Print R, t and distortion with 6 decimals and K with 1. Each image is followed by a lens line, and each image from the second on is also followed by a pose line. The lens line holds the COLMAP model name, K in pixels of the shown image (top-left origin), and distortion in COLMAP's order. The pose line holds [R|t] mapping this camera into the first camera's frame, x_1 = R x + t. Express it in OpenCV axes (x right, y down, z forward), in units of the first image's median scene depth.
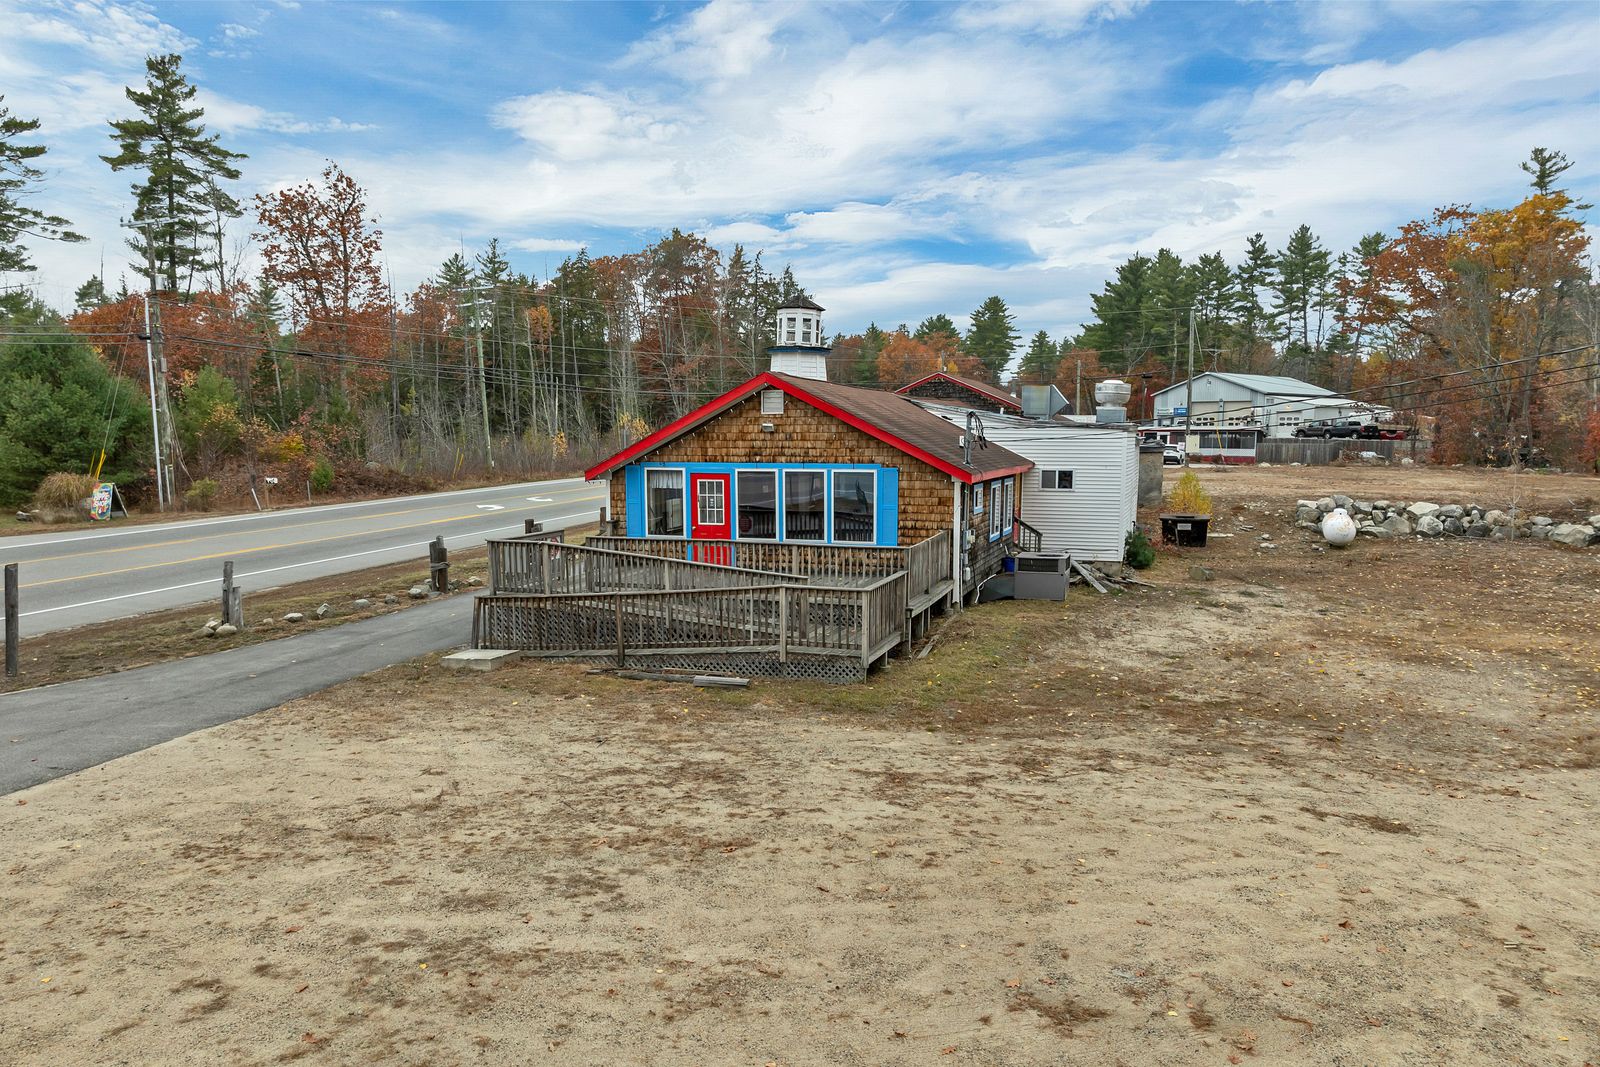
lens RADIAL K [[1156.4, 0, 811.7], [0, 1156.4, 542.7], [0, 0, 1]] dist [-0.037441, 0.002013]
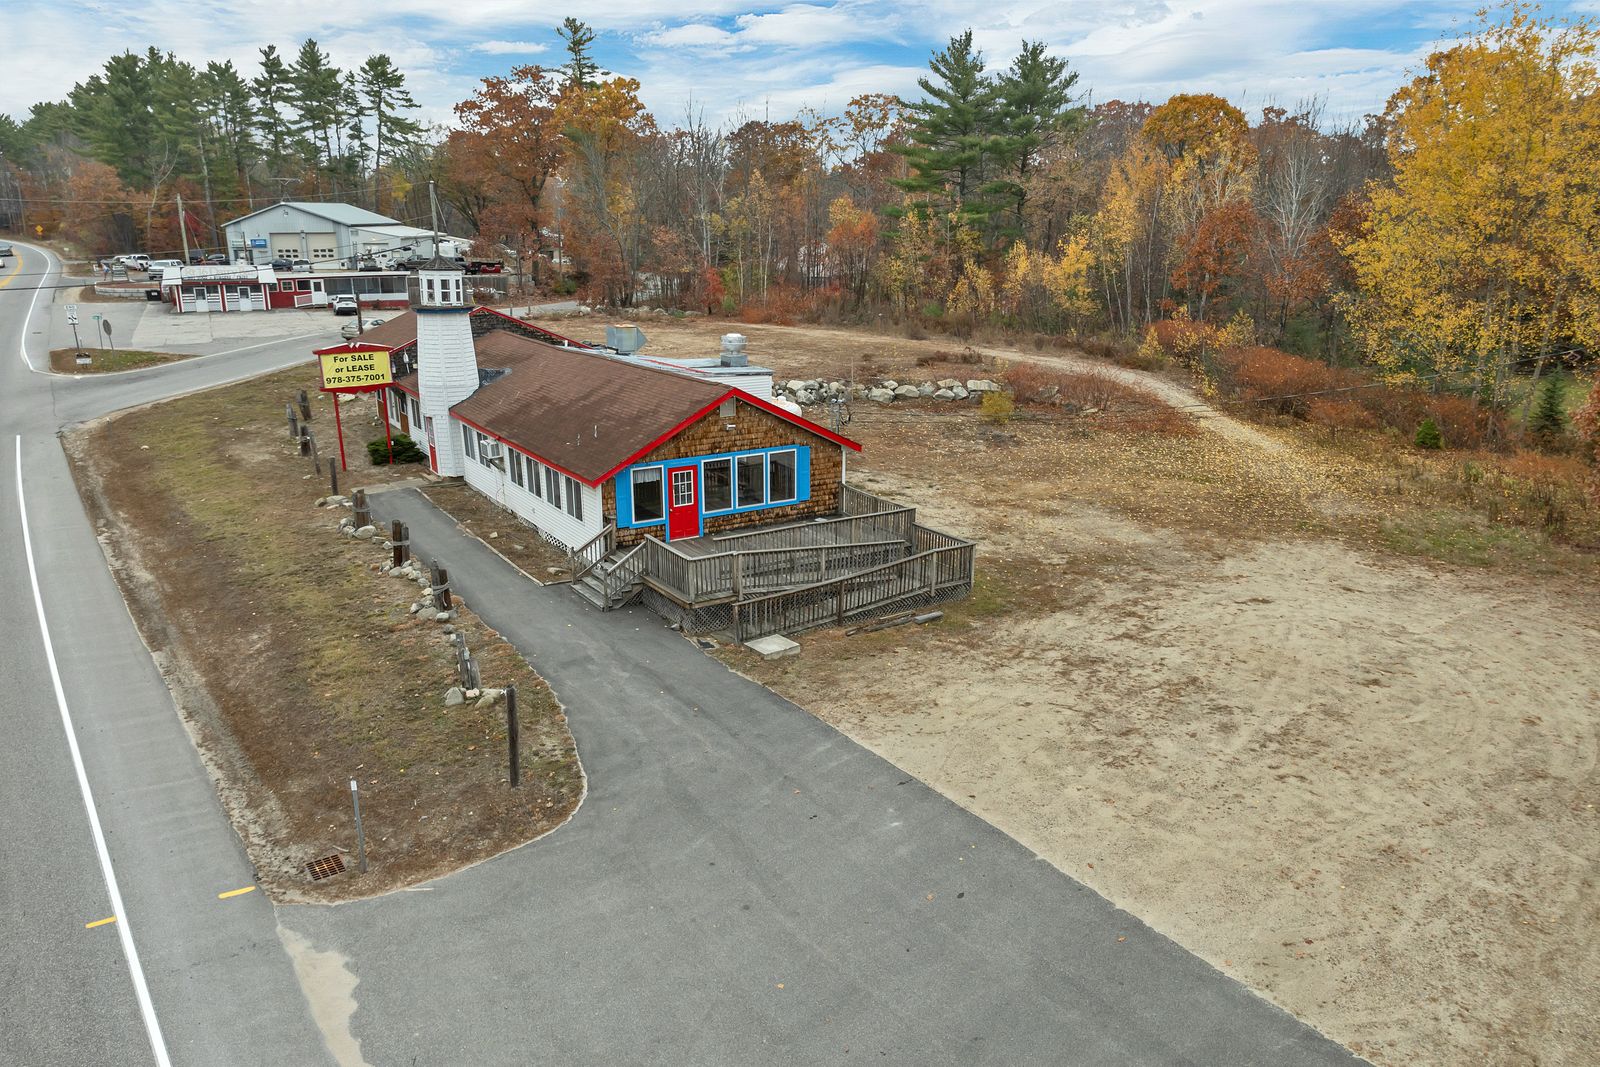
lens RADIAL K [[1156.4, 0, 811.7], [0, 1156.4, 530.6], [0, 0, 1]] dist [-0.037441, 0.002013]
pose [[0.625807, -0.202188, 0.753316, -1.329212], [0.070118, 0.976490, 0.203839, -0.328487], [-0.776820, -0.074743, 0.625272, 0.113504]]
